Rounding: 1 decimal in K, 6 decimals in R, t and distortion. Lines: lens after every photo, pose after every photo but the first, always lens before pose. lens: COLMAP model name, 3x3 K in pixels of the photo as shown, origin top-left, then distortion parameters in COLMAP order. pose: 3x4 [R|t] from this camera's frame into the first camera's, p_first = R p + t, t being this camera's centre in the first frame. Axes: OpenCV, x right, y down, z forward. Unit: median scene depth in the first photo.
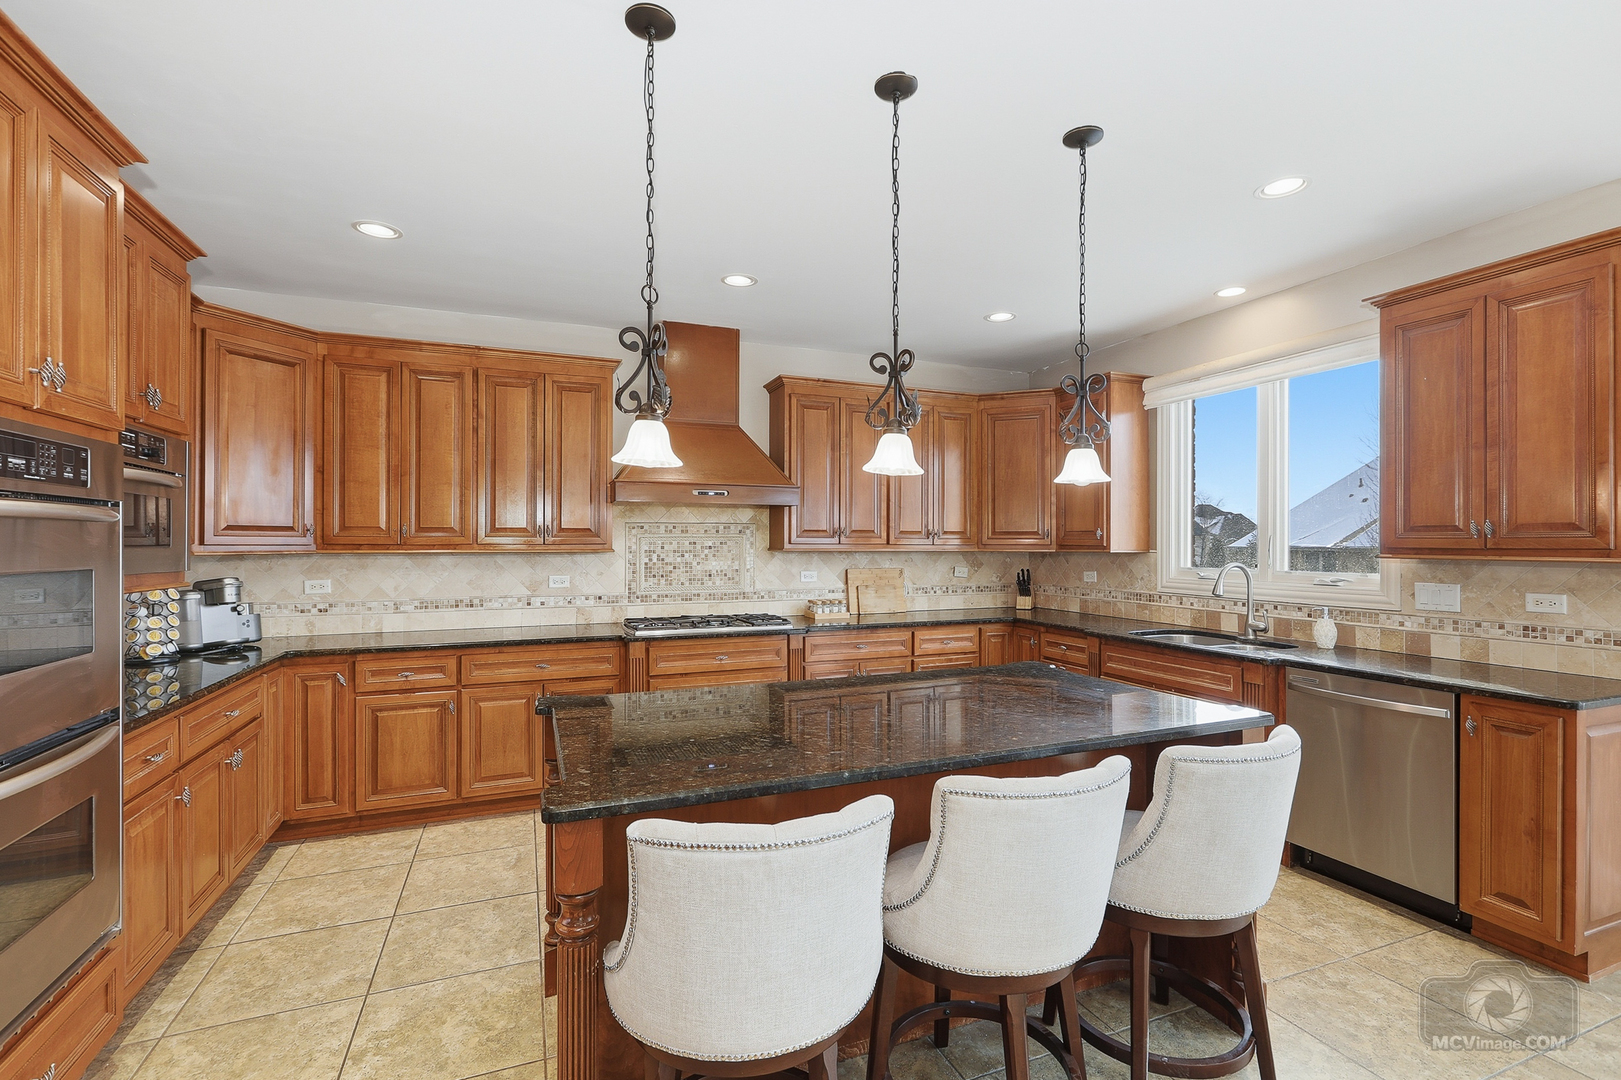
lens RADIAL K [[728.0, 0, 811.7], [0, 728.0, 540.1], [0, 0, 1]] dist [0.000899, 0.003573]
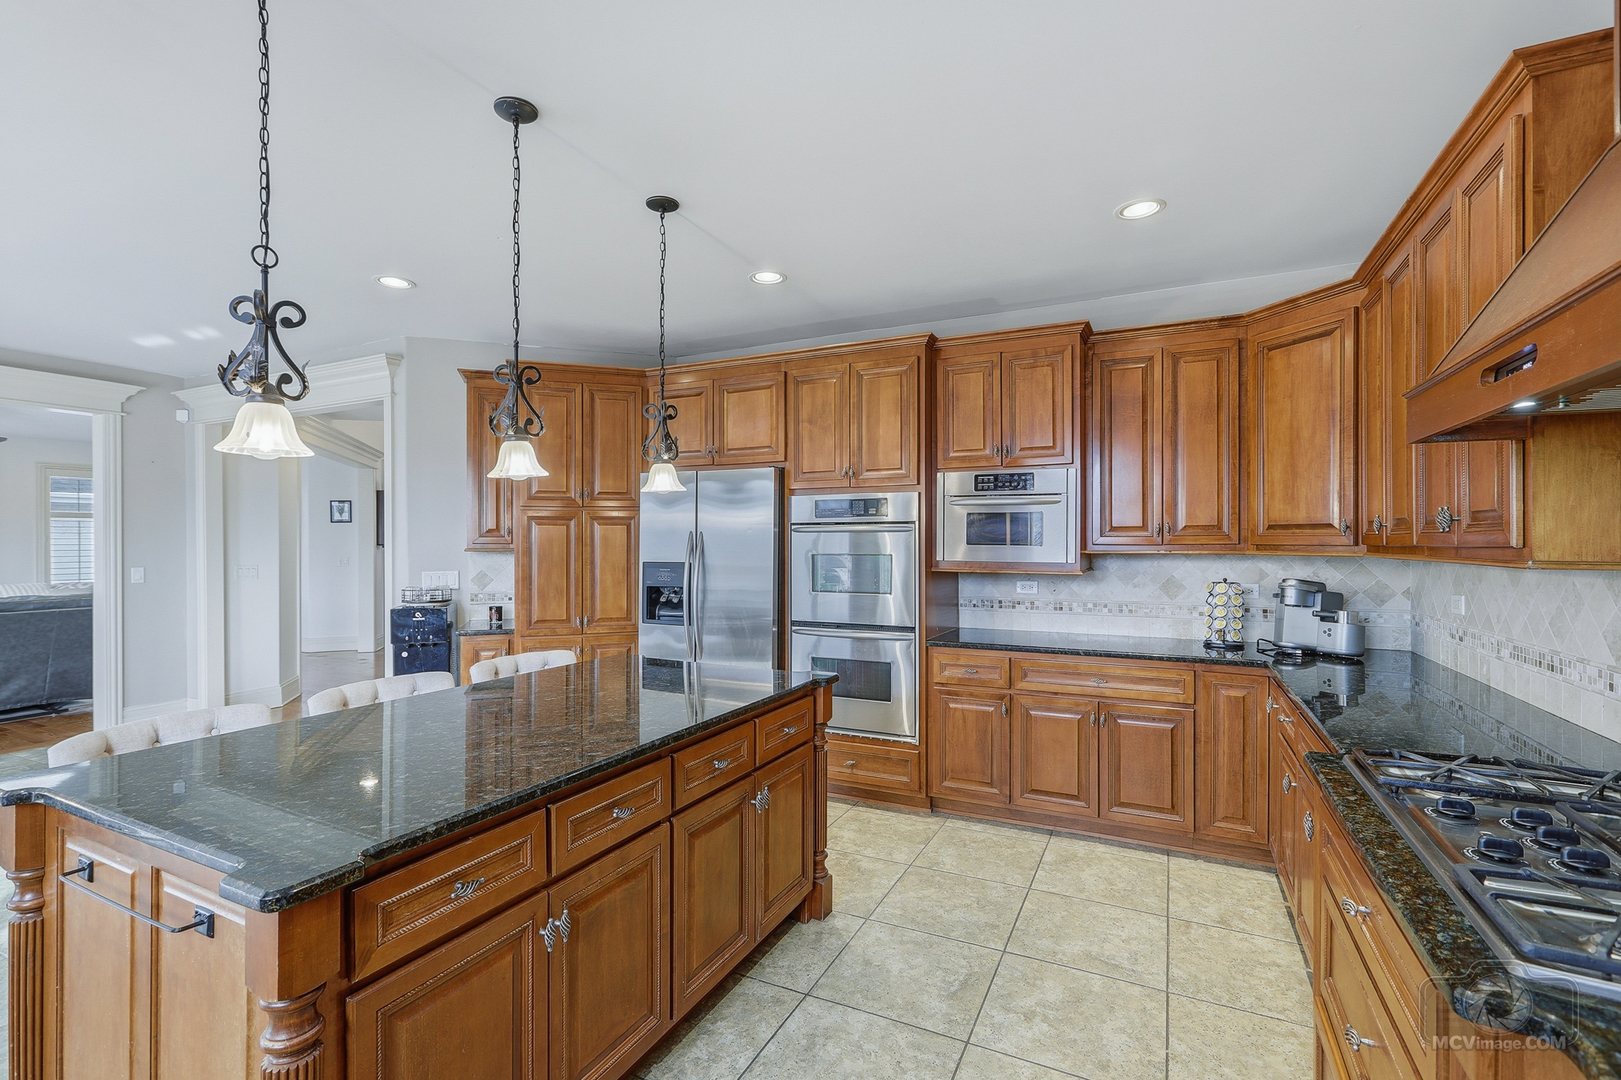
lens RADIAL K [[728.0, 0, 803.3], [0, 728.0, 544.0], [0, 0, 1]] dist [0.000899, 0.003573]
pose [[-0.749599, -0.010481, -0.661809, 0.211927], [-0.009589, 0.999942, -0.004974, 0.017443], [0.661822, 0.002617, -0.749656, 0.905391]]
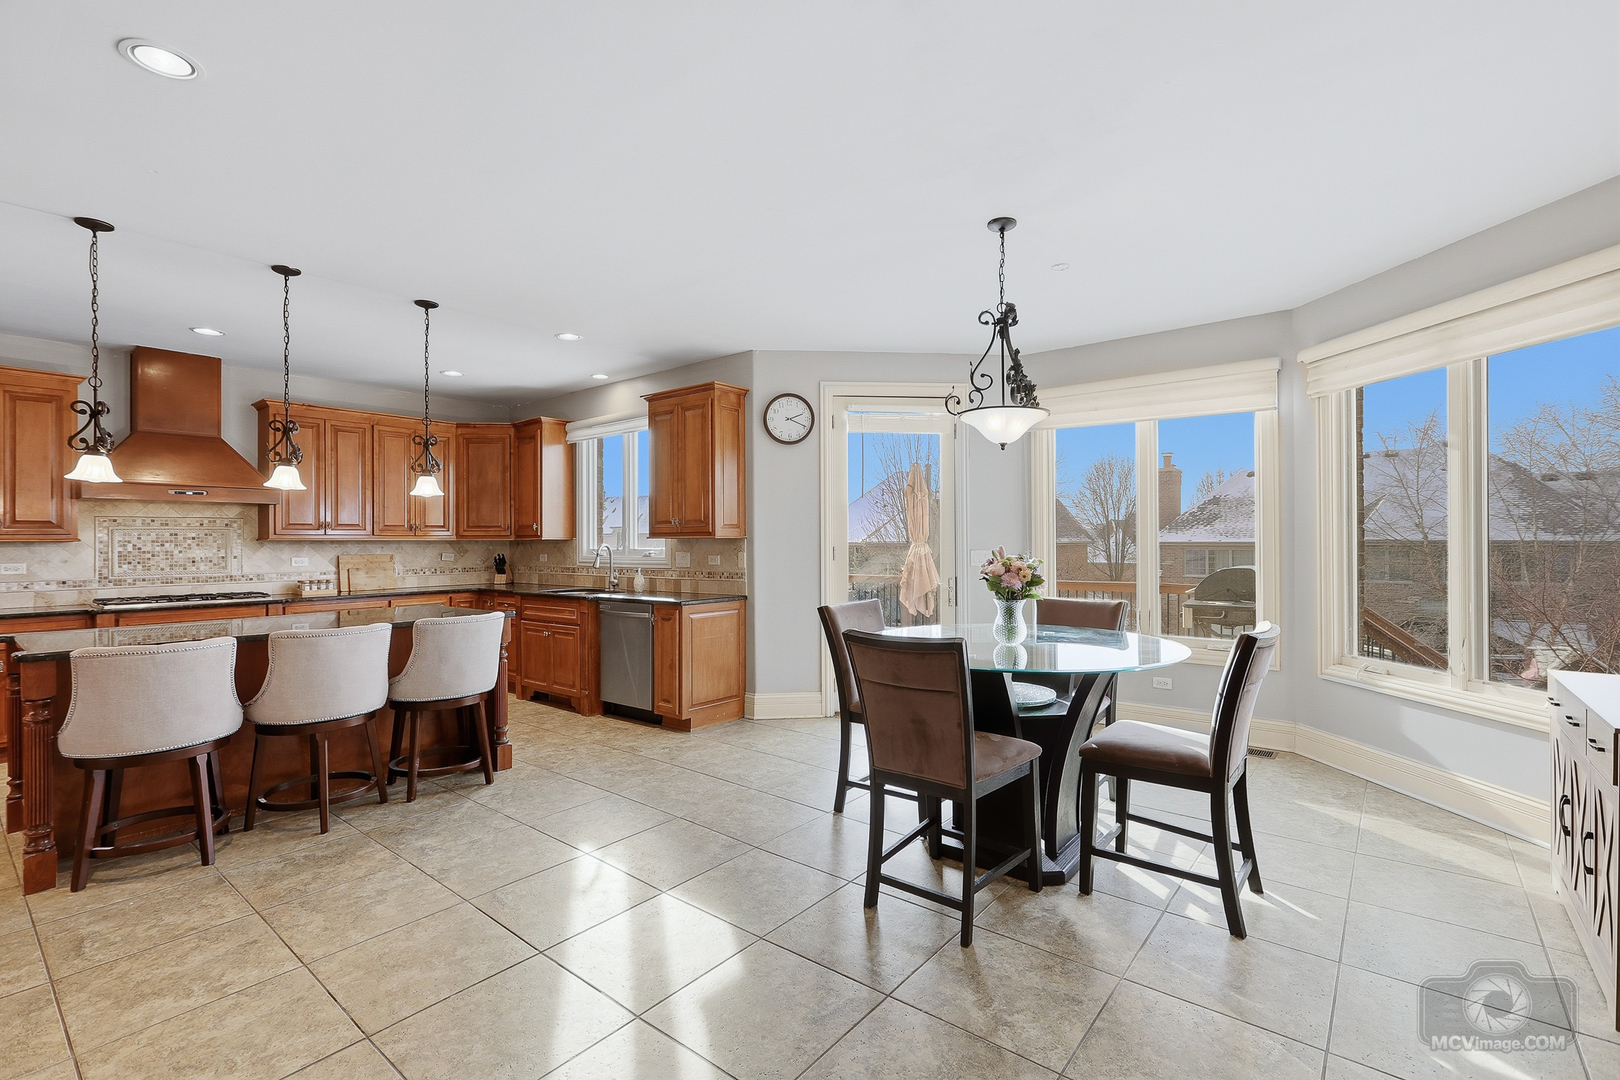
lens RADIAL K [[727.5, 0, 806.8], [0, 727.5, 538.2], [0, 0, 1]] dist [0.000899, 0.003573]
pose [[0.876611, -0.006294, 0.481159, 0.170299], [0.007202, 0.999974, -0.000040, 0.017944], [-0.481146, 0.003500, 0.876633, -0.537538]]
